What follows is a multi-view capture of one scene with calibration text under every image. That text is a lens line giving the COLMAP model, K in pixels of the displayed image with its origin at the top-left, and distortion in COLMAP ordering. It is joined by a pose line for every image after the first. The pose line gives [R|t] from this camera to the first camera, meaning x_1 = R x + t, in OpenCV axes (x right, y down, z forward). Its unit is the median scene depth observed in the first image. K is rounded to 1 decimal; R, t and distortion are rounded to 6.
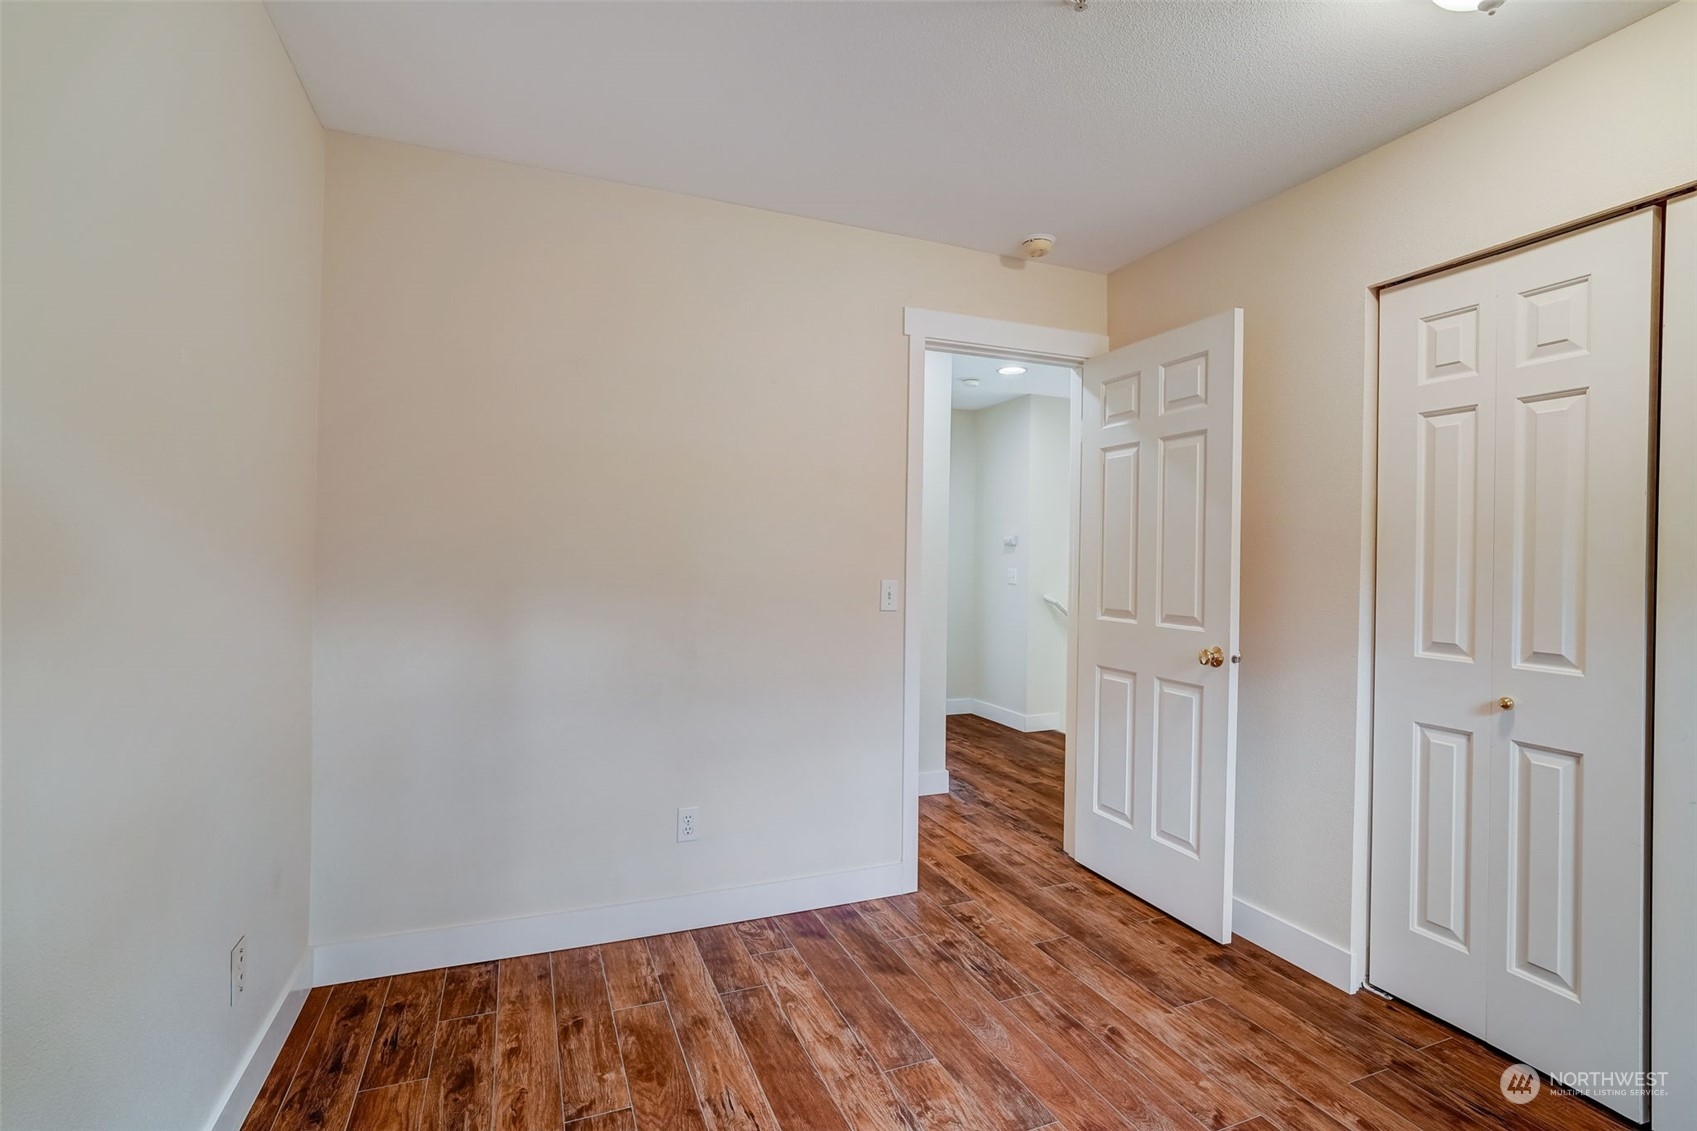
lens RADIAL K [[800.0, 0, 852.8], [0, 800.0, 559.0], [0, 0, 1]] dist [-0.002352, 0.001001]
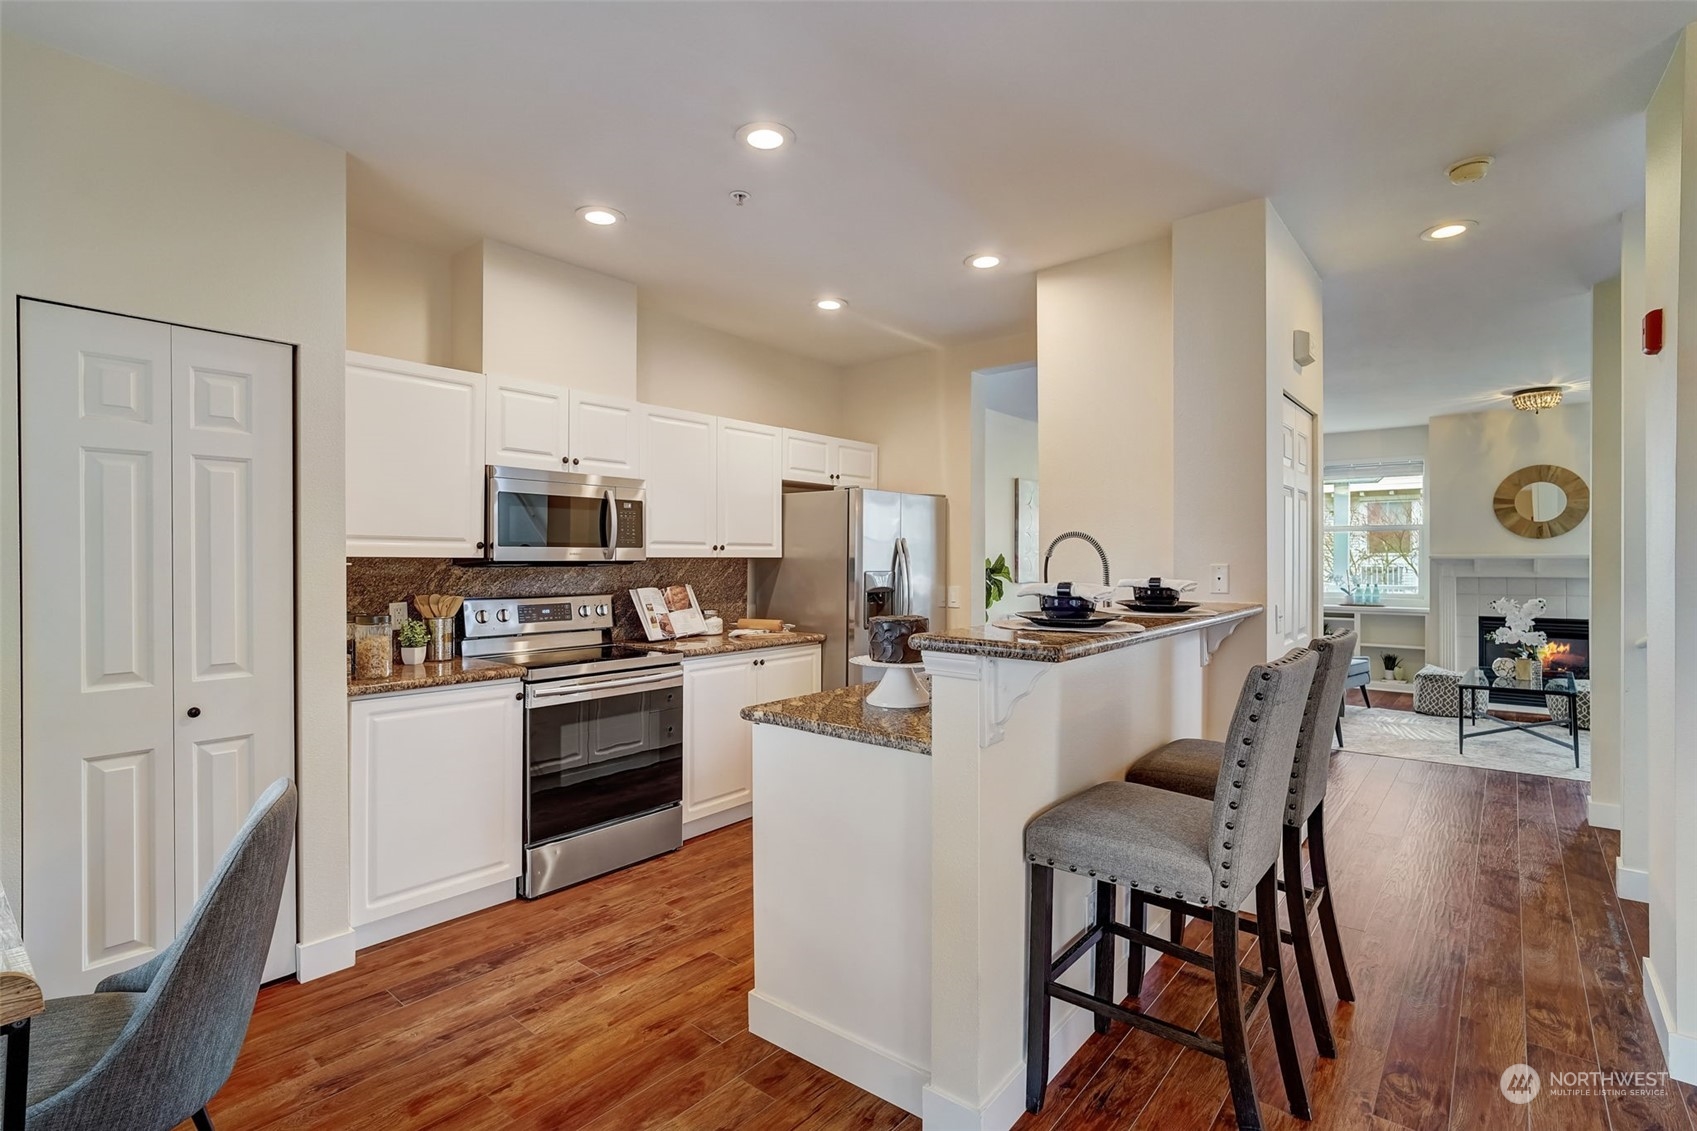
lens RADIAL K [[800.0, 0, 852.8], [0, 800.0, 559.0], [0, 0, 1]] dist [-0.002352, 0.001001]
pose [[-0.475025, 0.004140, 0.879962, -0.648971], [0.016848, 0.999848, 0.004391, -0.032930], [-0.879811, 0.016911, -0.475023, 0.656630]]
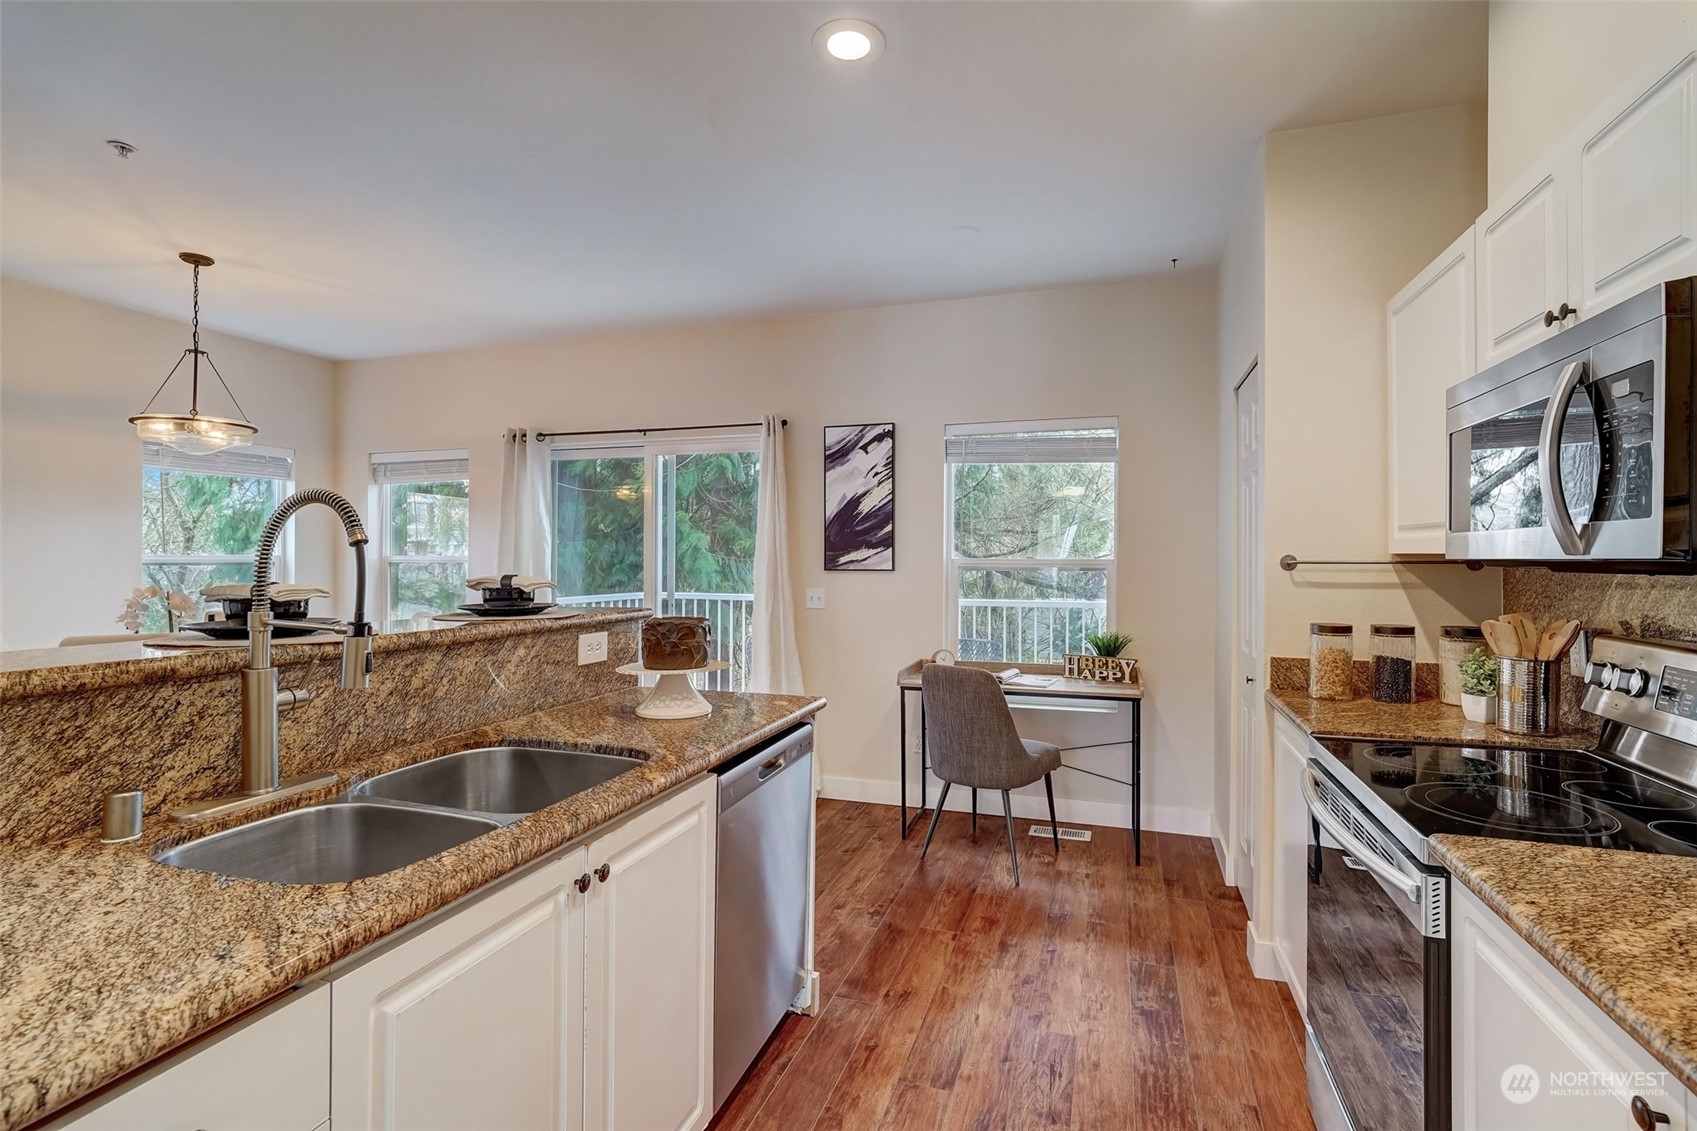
lens RADIAL K [[800.0, 0, 852.8], [0, 800.0, 559.0], [0, 0, 1]] dist [-0.002352, 0.001001]
pose [[0.765768, 0.006054, -0.643088, 1.134629], [-0.015995, 0.999826, -0.009635, -0.014922], [0.642918, 0.017664, 0.765731, -0.567825]]
